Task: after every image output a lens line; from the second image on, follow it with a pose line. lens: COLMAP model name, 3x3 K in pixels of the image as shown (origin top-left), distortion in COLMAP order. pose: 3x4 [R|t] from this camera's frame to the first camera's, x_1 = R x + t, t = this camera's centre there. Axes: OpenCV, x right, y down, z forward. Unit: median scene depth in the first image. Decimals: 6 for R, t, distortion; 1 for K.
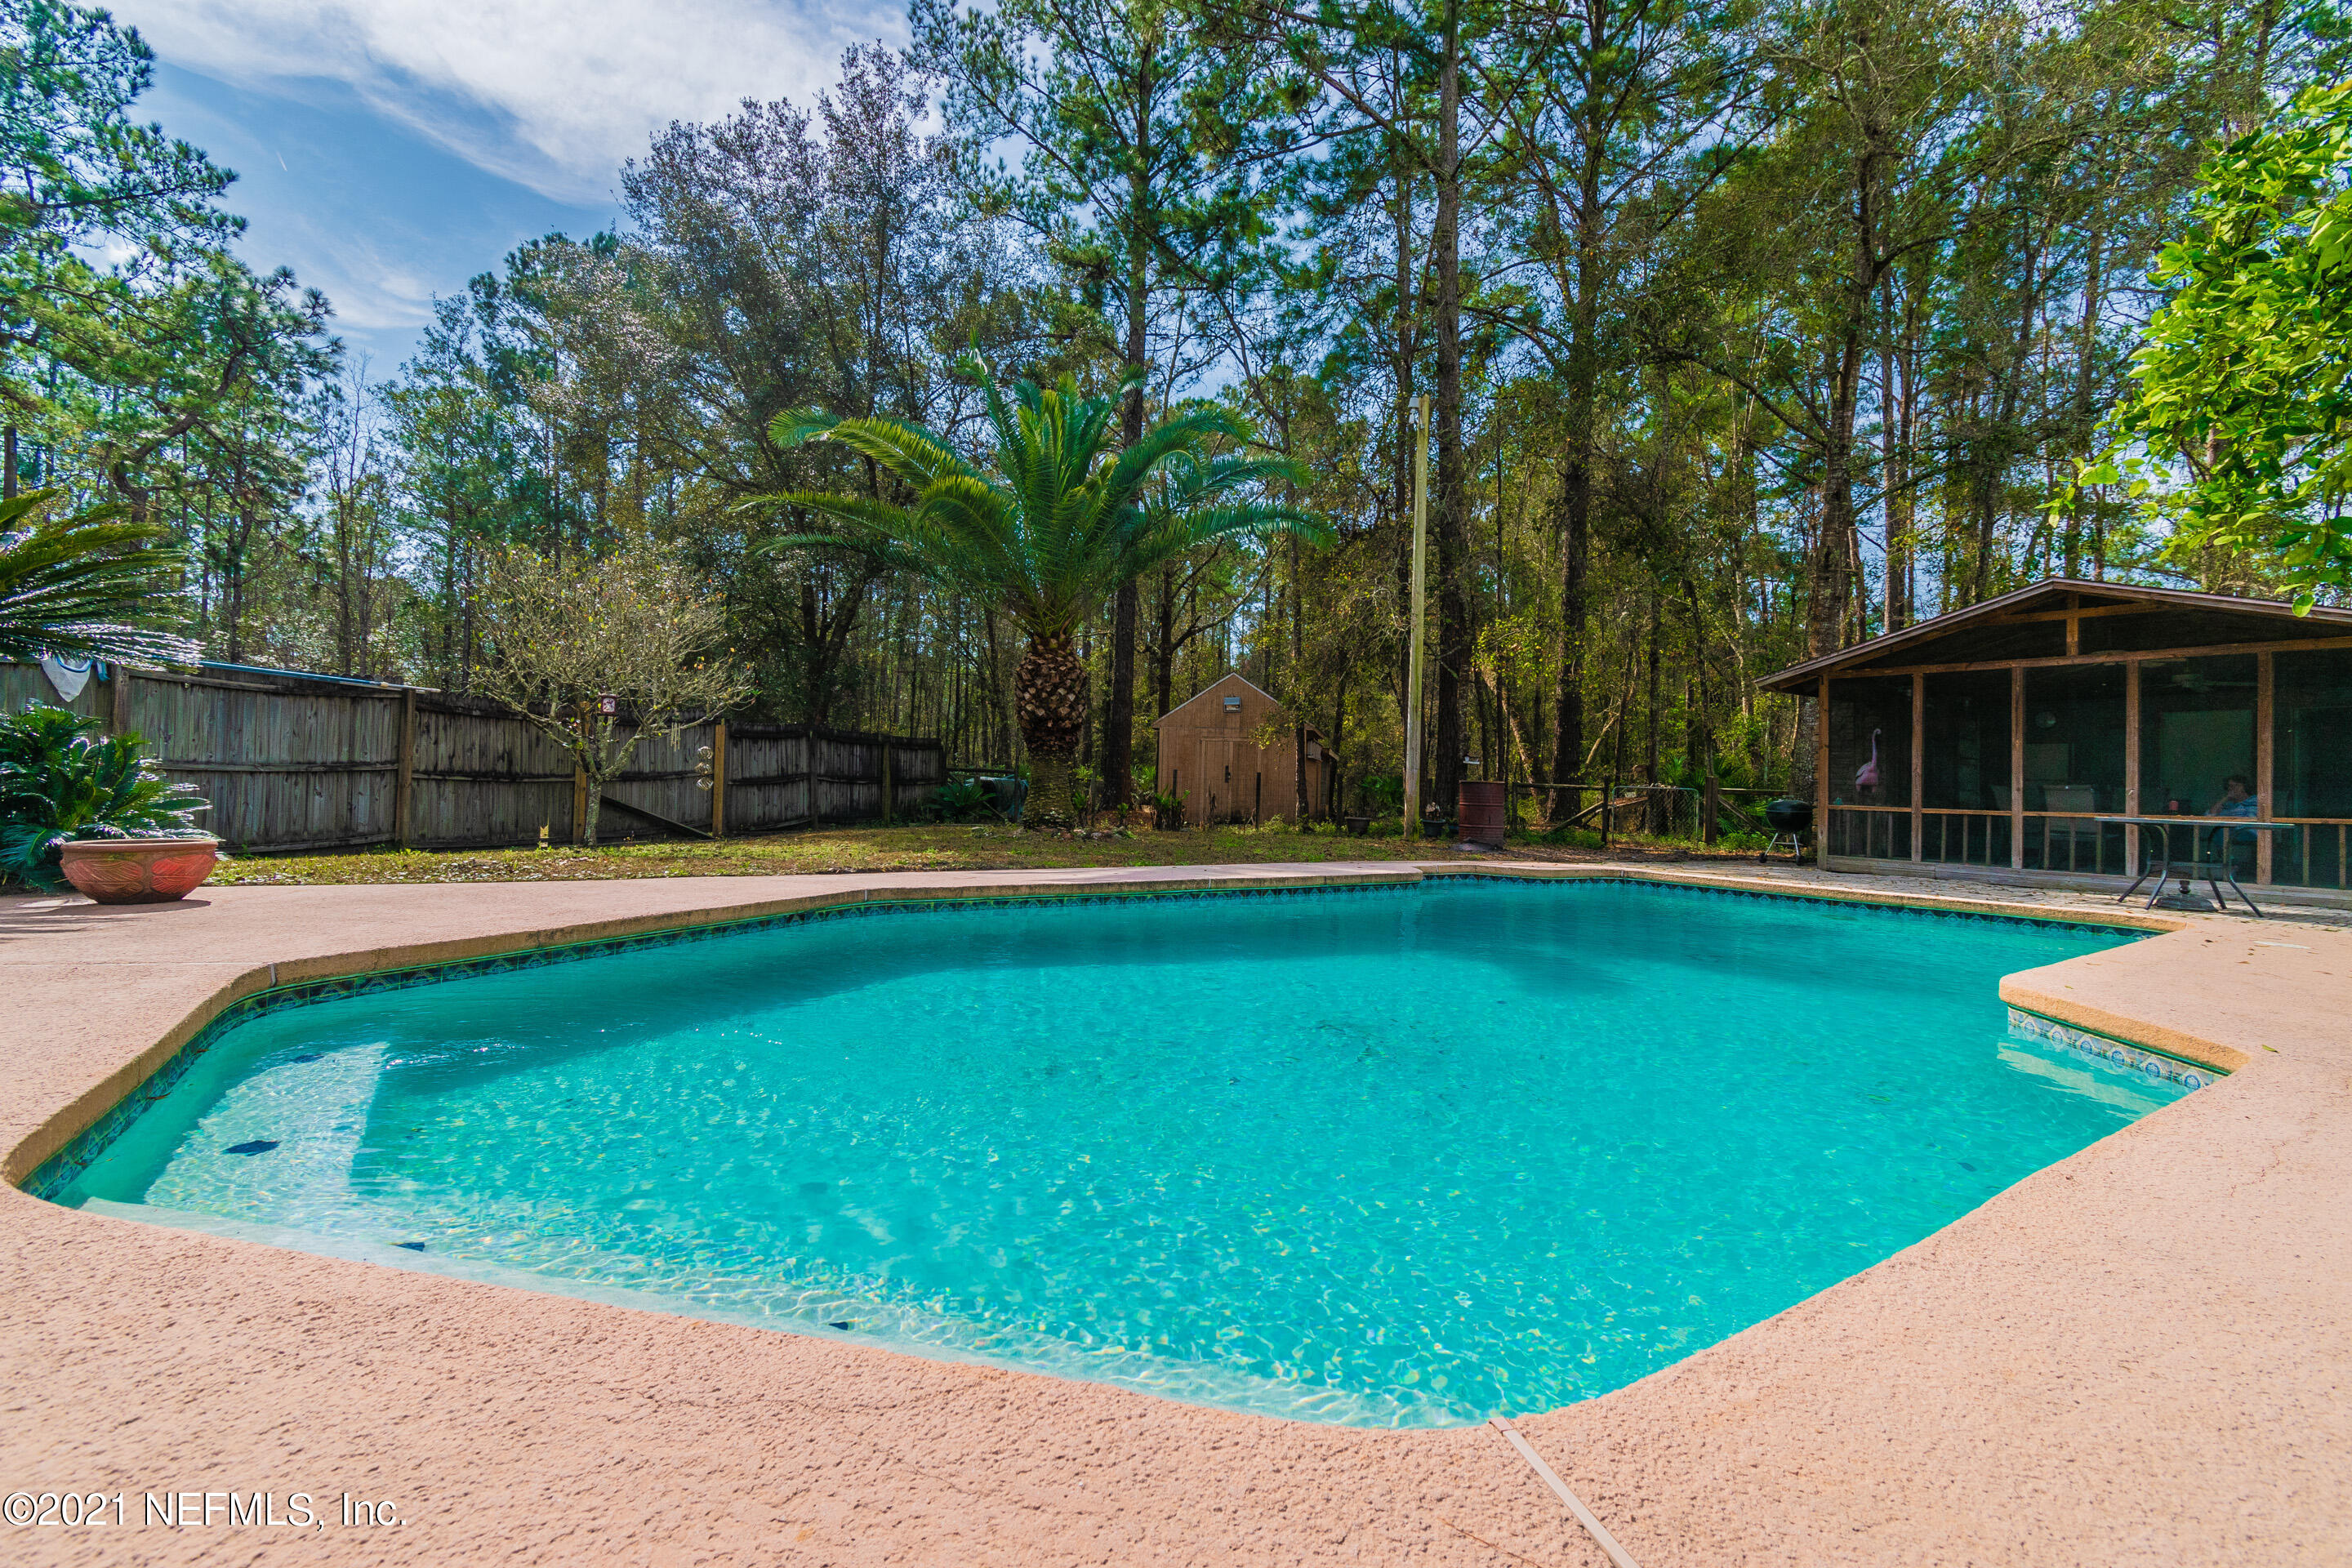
lens RADIAL K [[1054.7, 0, 1213.3], [0, 1054.7, 768.7], [0, 0, 1]] dist [-0.000964, -0.001070]
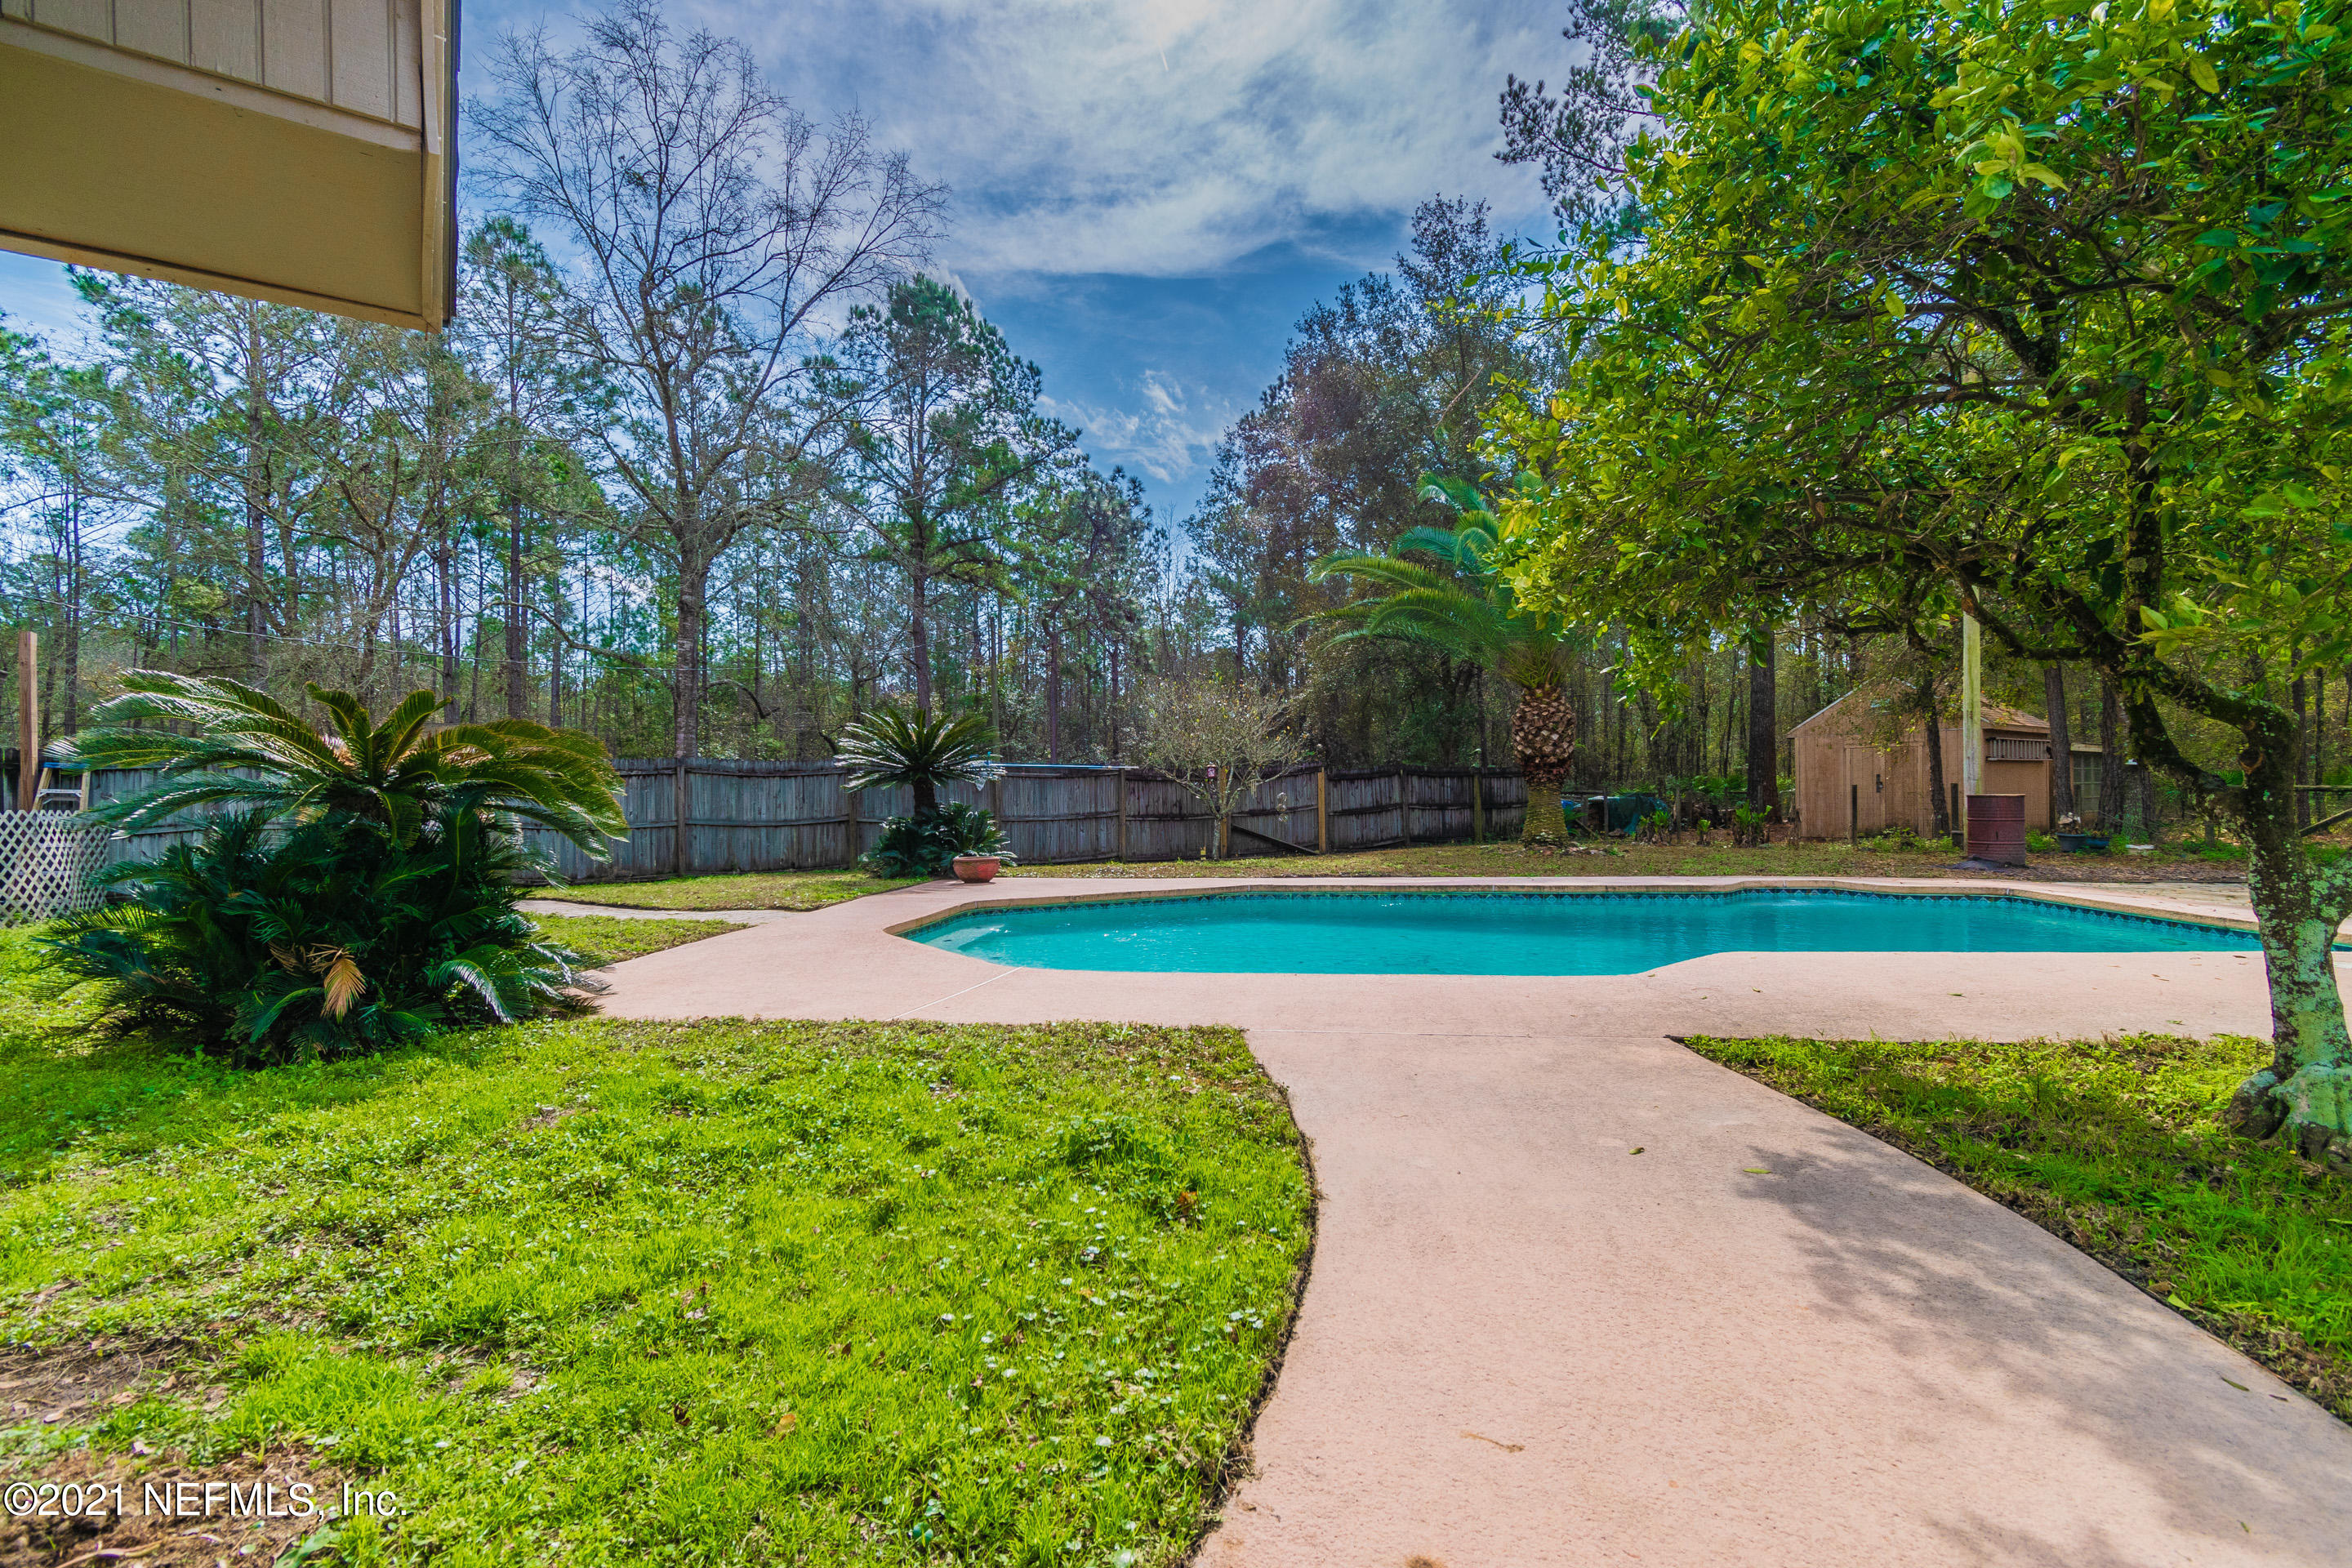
lens RADIAL K [[1054.7, 0, 1176.8], [0, 1054.7, 792.5], [0, 0, 1]] dist [-0.000964, -0.001070]
pose [[0.754698, -0.037552, -0.654996, 0.251202], [0.043770, 0.999018, -0.006843, -0.011903], [0.654610, -0.023505, 0.755601, -0.143199]]
